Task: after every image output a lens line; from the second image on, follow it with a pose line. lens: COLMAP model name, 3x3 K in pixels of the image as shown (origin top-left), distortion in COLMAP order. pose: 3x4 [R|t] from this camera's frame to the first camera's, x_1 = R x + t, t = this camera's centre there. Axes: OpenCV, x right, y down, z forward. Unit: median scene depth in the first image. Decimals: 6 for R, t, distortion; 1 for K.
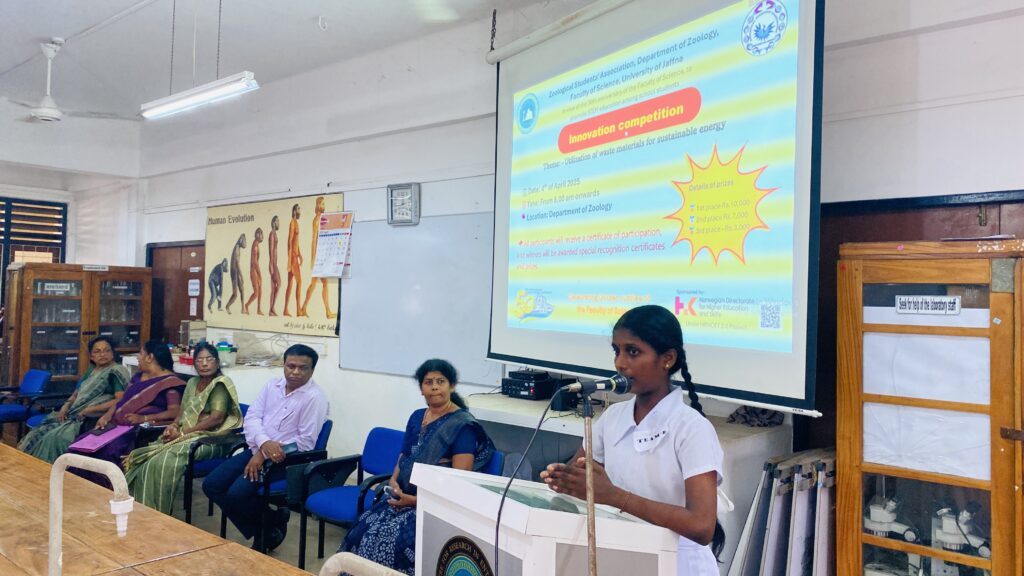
lens RADIAL K [[779.7, 0, 511.5], [0, 779.7, 283.7], [0, 0, 1]] dist [0.087193, -0.123179]
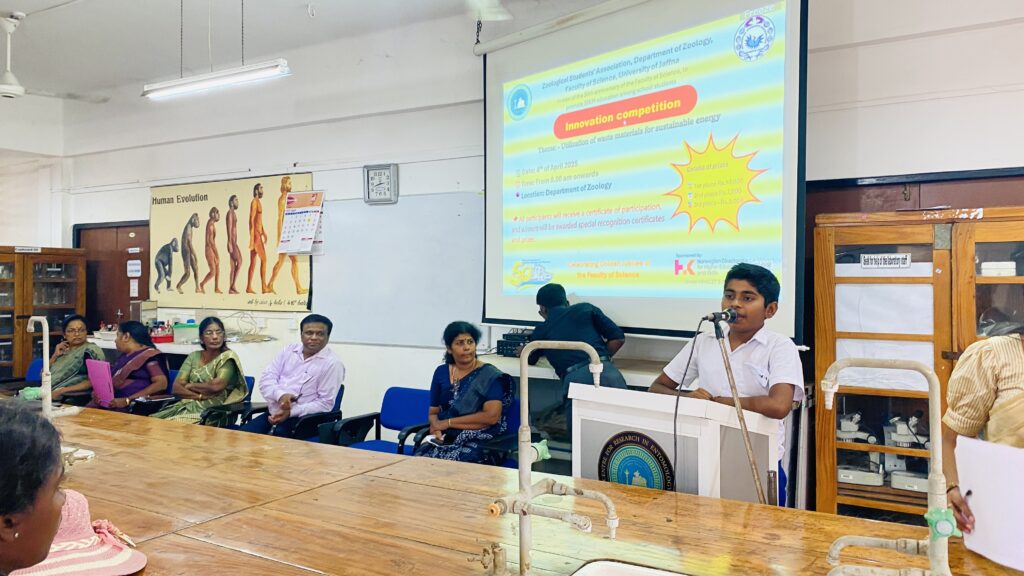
lens RADIAL K [[774.9, 0, 520.3], [0, 774.9, 284.1], [0, 0, 1]] dist [0.104998, -0.195806]
pose [[0.983407, -0.020449, 0.180256, -0.205662], [0.016314, 0.999569, 0.024393, 0.016630], [-0.180677, -0.021048, 0.983317, -0.109957]]
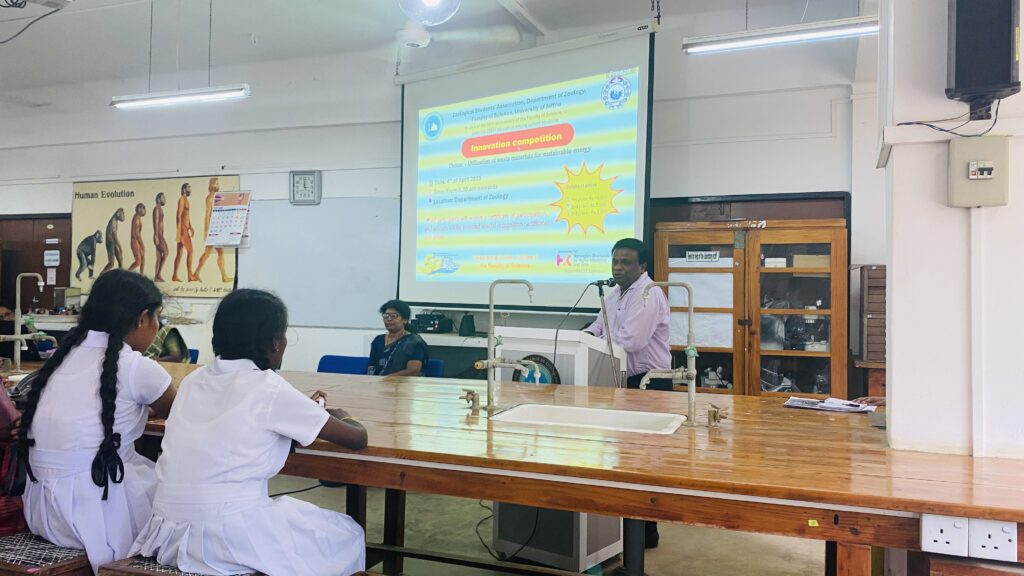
lens RADIAL K [[787.7, 0, 507.4], [0, 787.7, 288.0], [0, 0, 1]] dist [0.061293, -0.058120]
pose [[0.943917, -0.005697, 0.330133, -0.354912], [-0.001078, 0.999793, 0.020333, 0.044292], [-0.330180, -0.019549, 0.943716, -0.408318]]
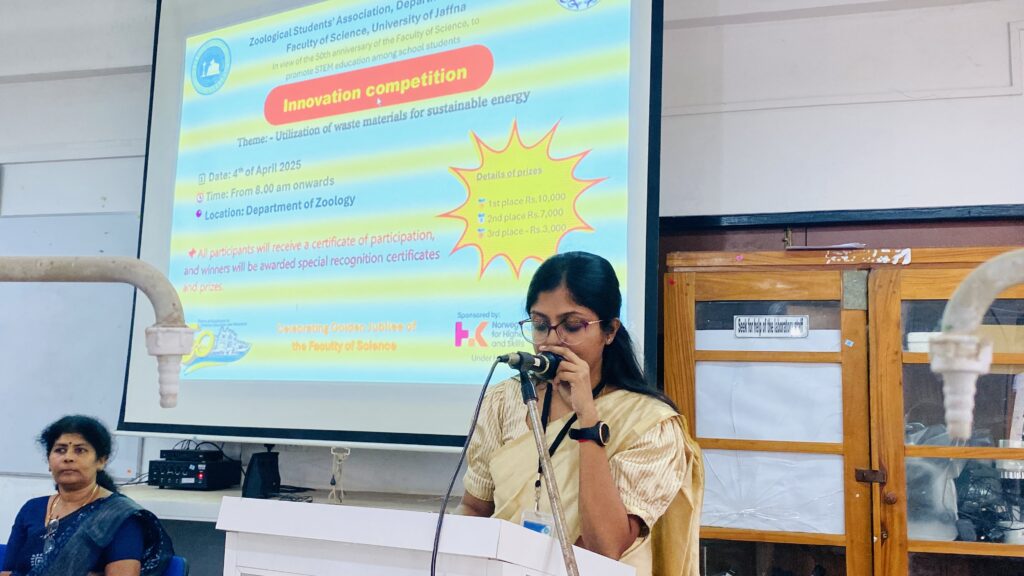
lens RADIAL K [[1050.0, 0, 508.0], [0, 1050.0, 289.5], [0, 0, 1]] dist [0.209150, -0.818678]
pose [[0.909954, 0.051294, 0.411524, -0.129857], [-0.014329, 0.995618, -0.092413, 0.066294], [-0.414461, 0.078195, 0.906702, 0.070165]]
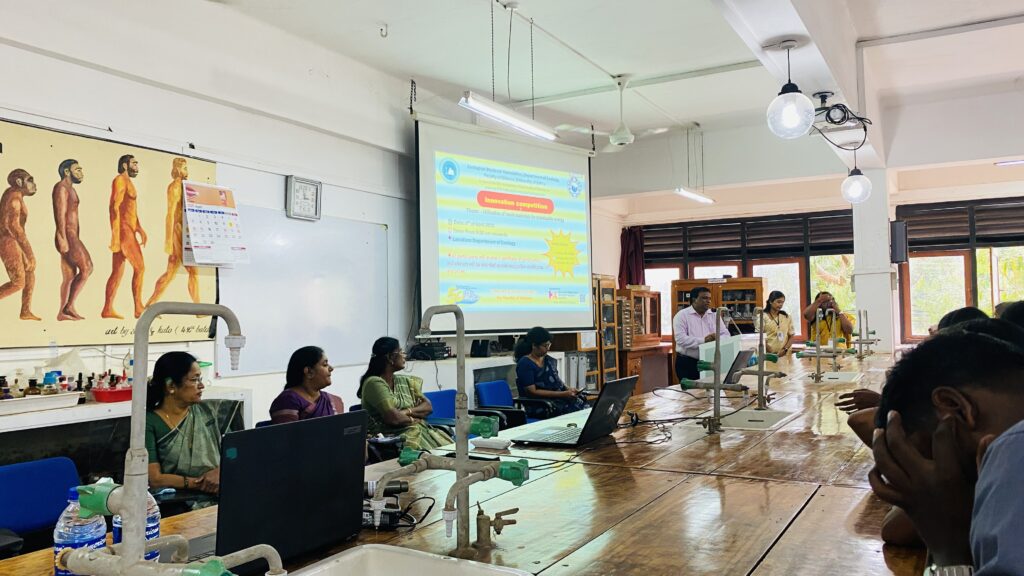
lens RADIAL K [[787.7, 0, 507.4], [0, 787.7, 288.0], [0, 0, 1]] dist [0.061293, -0.058120]
pose [[-0.201991, 0.013542, 0.979294, -1.683059], [-0.008625, 0.999841, -0.015605, 0.038334], [-0.979349, -0.011599, -0.201842, 1.339973]]
